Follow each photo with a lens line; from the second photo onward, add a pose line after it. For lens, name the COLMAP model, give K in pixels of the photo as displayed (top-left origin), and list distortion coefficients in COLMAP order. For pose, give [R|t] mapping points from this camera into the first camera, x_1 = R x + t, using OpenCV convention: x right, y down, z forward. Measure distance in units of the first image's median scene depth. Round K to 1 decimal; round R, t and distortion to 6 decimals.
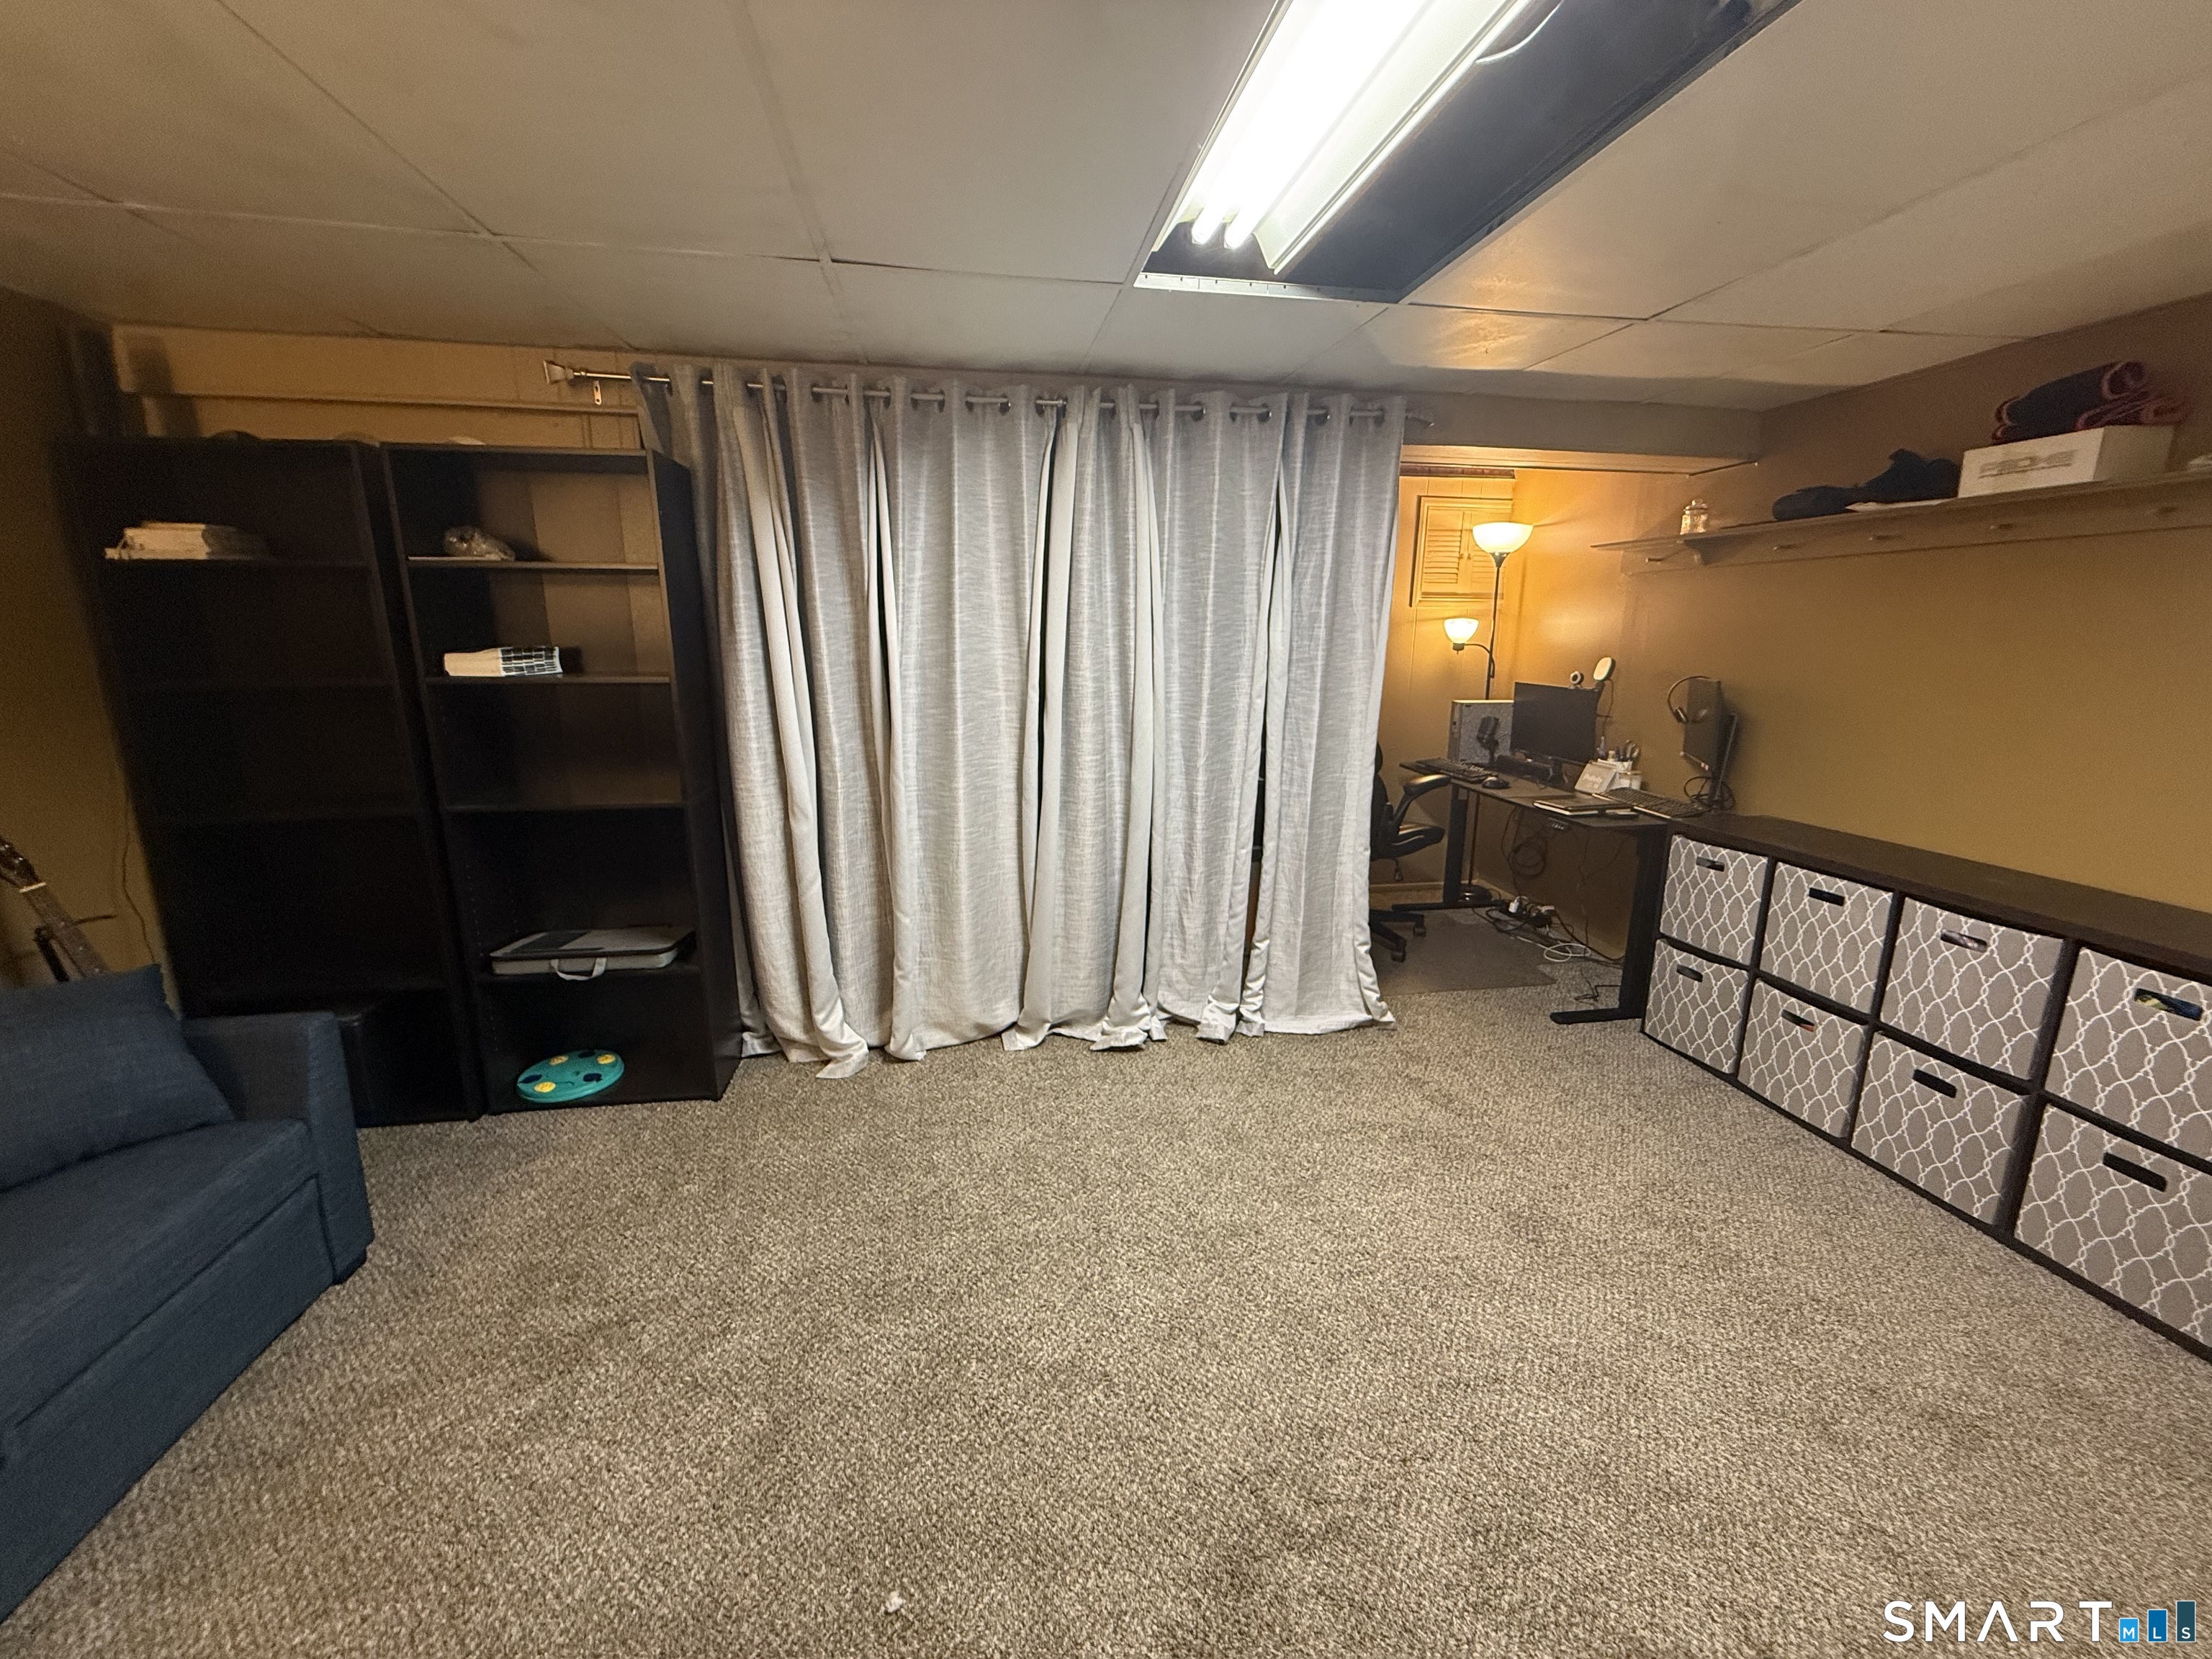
lens RADIAL K [[880.8, 0, 1098.5], [0, 880.8, 823.9], [0, 0, 1]] dist [0.001515, -0.000303]
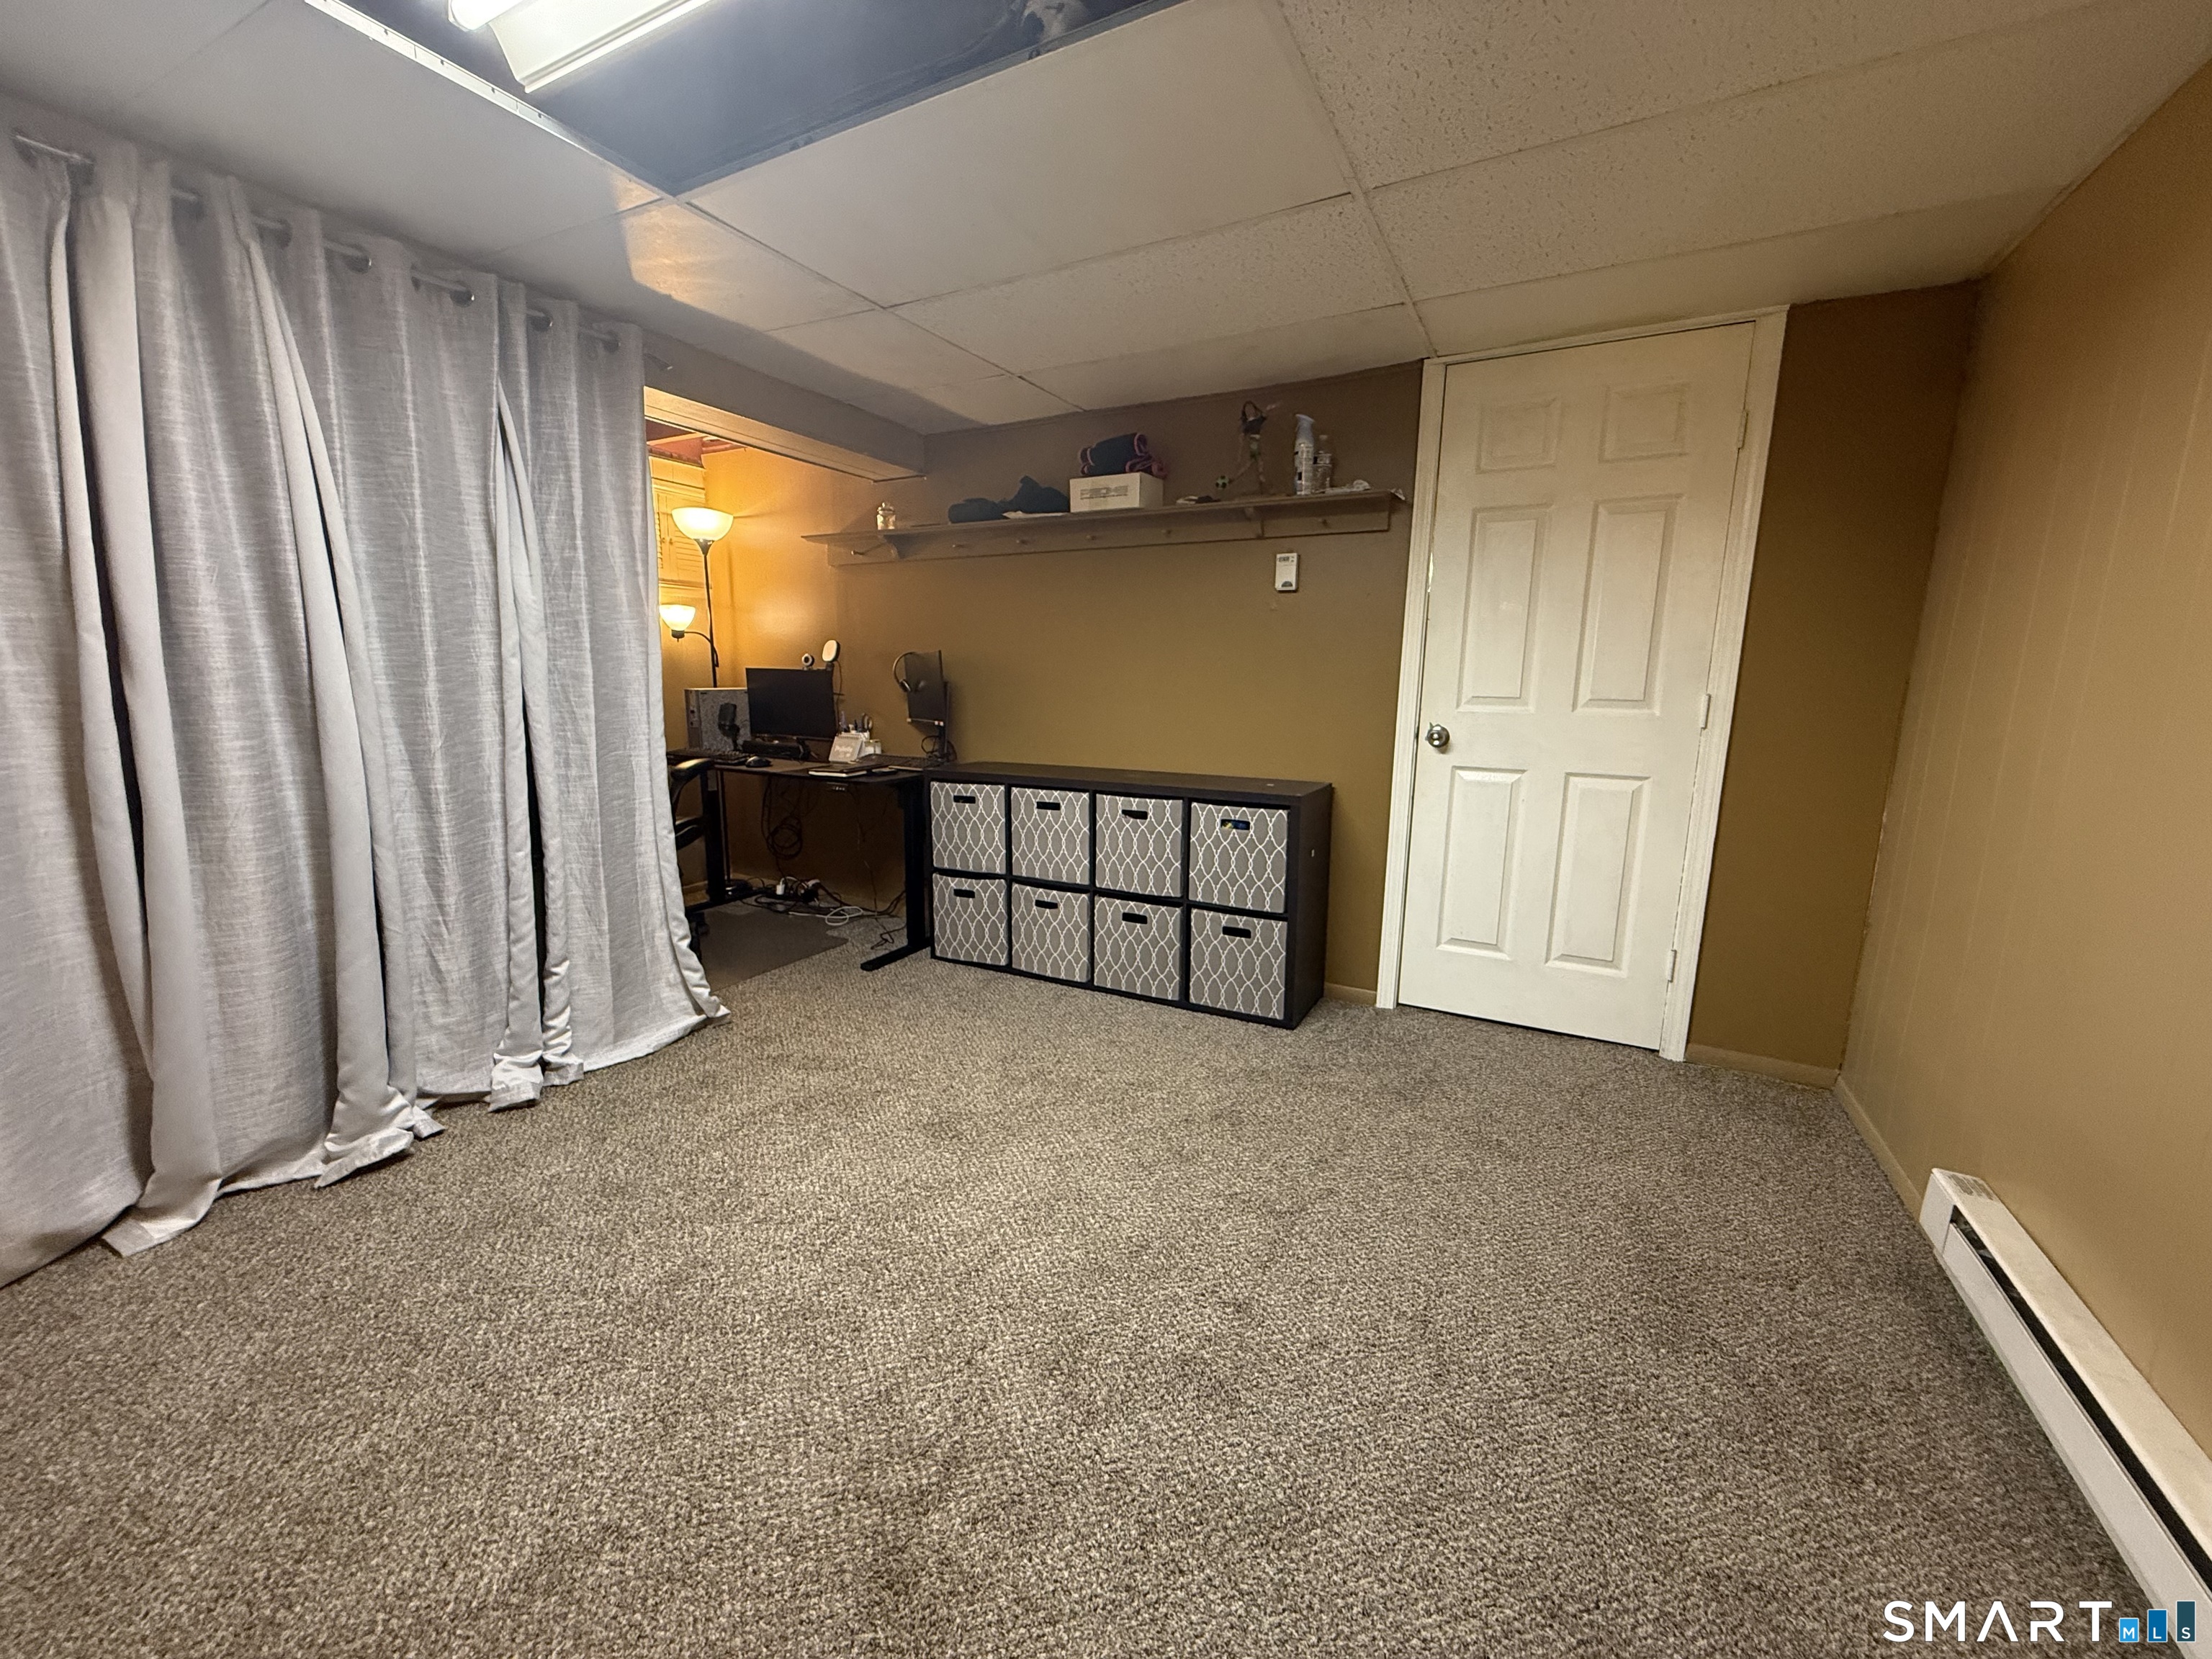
lens RADIAL K [[880.8, 0, 1097.0], [0, 880.8, 825.2], [0, 0, 1]] dist [0.001515, -0.000303]
pose [[0.608917, -0.133490, 0.781921, -0.145011], [0.163880, 0.985642, 0.040649, 0.063074], [-0.776121, 0.103390, 0.622051, 0.118925]]
